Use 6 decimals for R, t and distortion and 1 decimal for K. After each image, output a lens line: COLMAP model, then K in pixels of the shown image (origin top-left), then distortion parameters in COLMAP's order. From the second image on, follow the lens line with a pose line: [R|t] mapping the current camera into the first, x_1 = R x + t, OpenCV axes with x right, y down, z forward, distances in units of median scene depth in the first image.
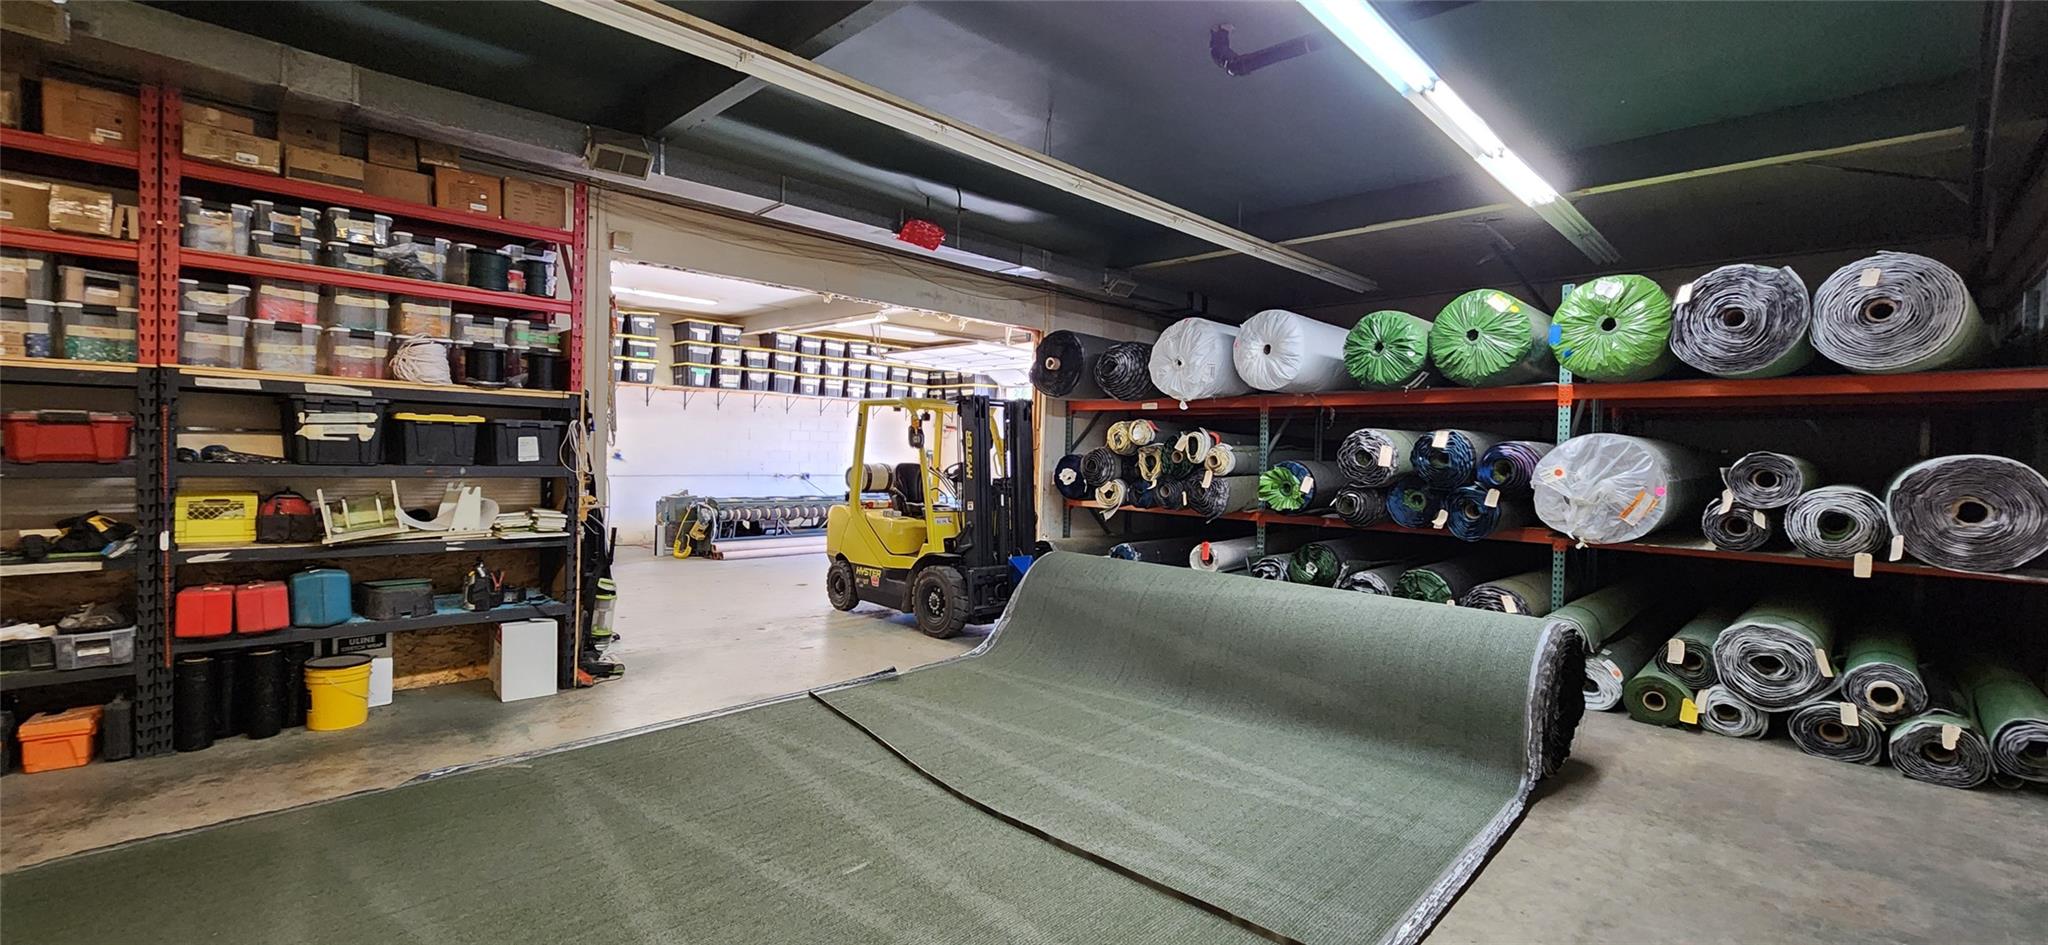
lens RADIAL K [[862.6, 0, 1024.0], [0, 862.6, 472.5], [0, 0, 1]] dist [0.000740, -0.000055]
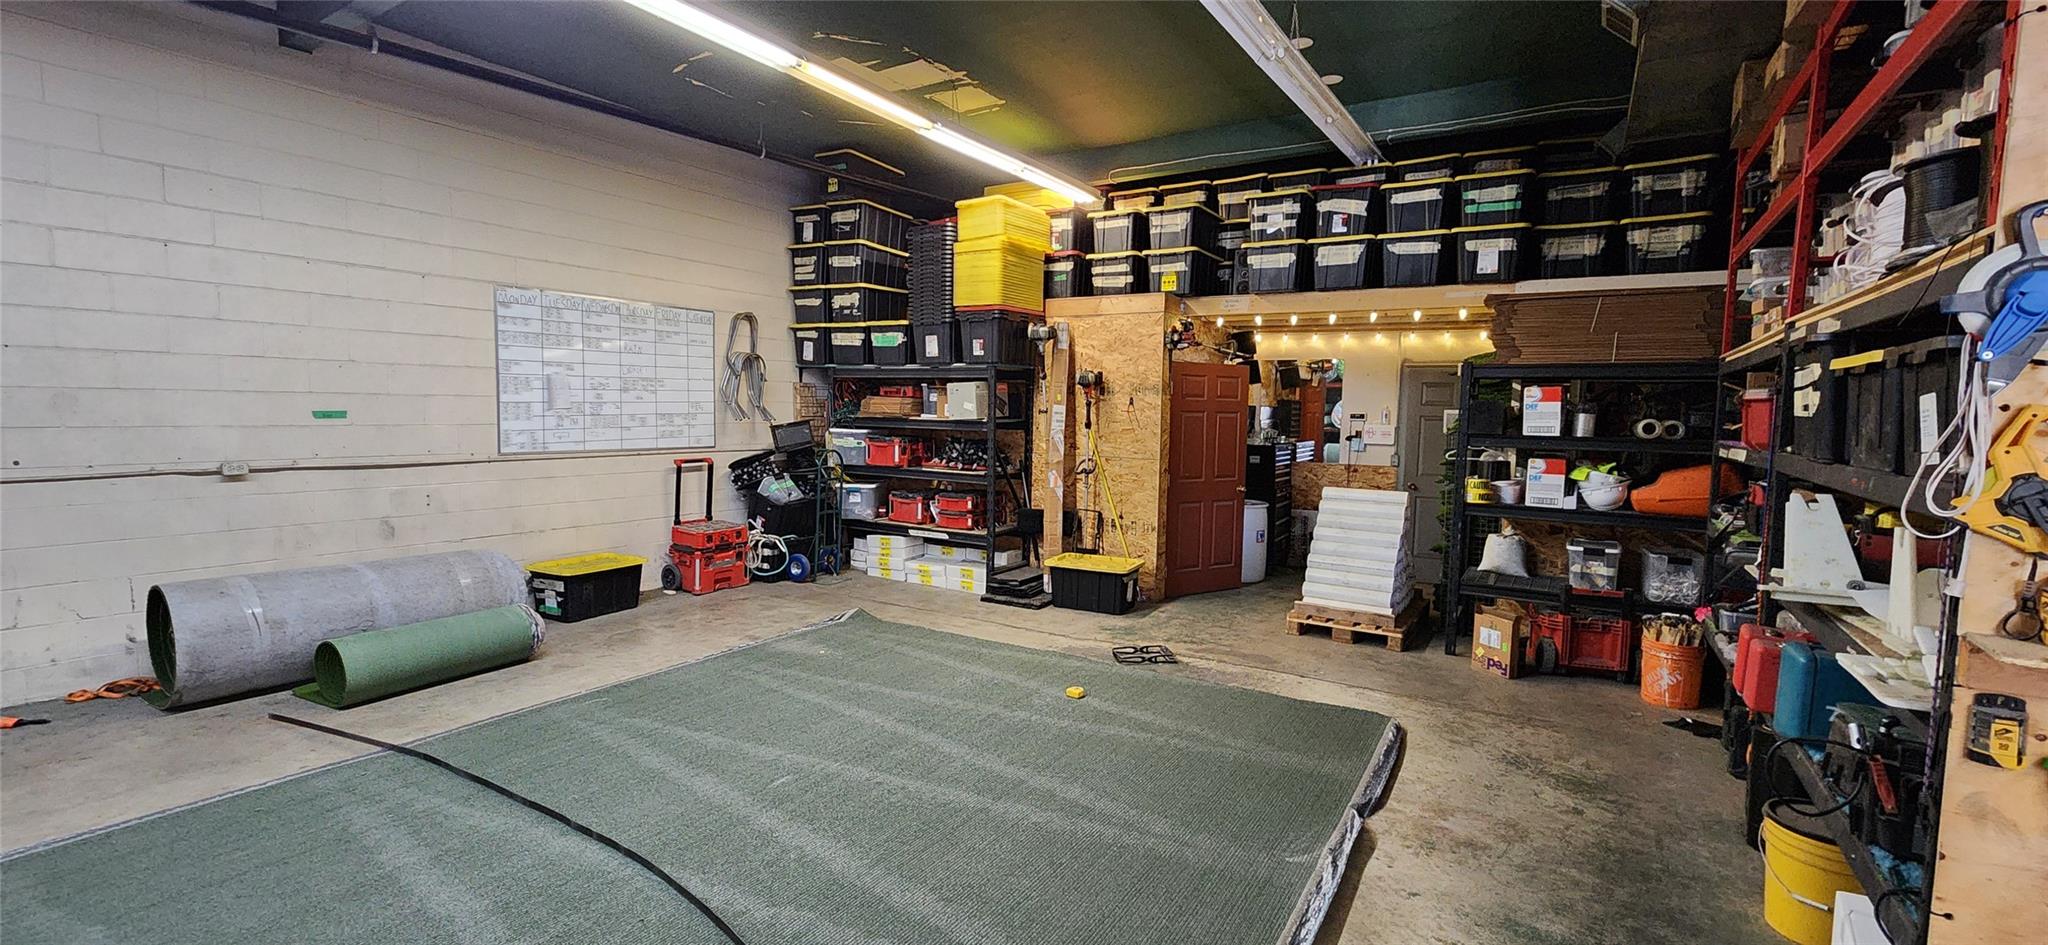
lens RADIAL K [[862.6, 0, 1024.0], [0, 862.6, 472.5], [0, 0, 1]] dist [0.000740, -0.000055]
pose [[-0.981721, -0.031624, -0.187678, -0.235135], [-0.049049, 0.994829, 0.088936, -0.029670], [0.183895, 0.096516, -0.978196, 1.769293]]
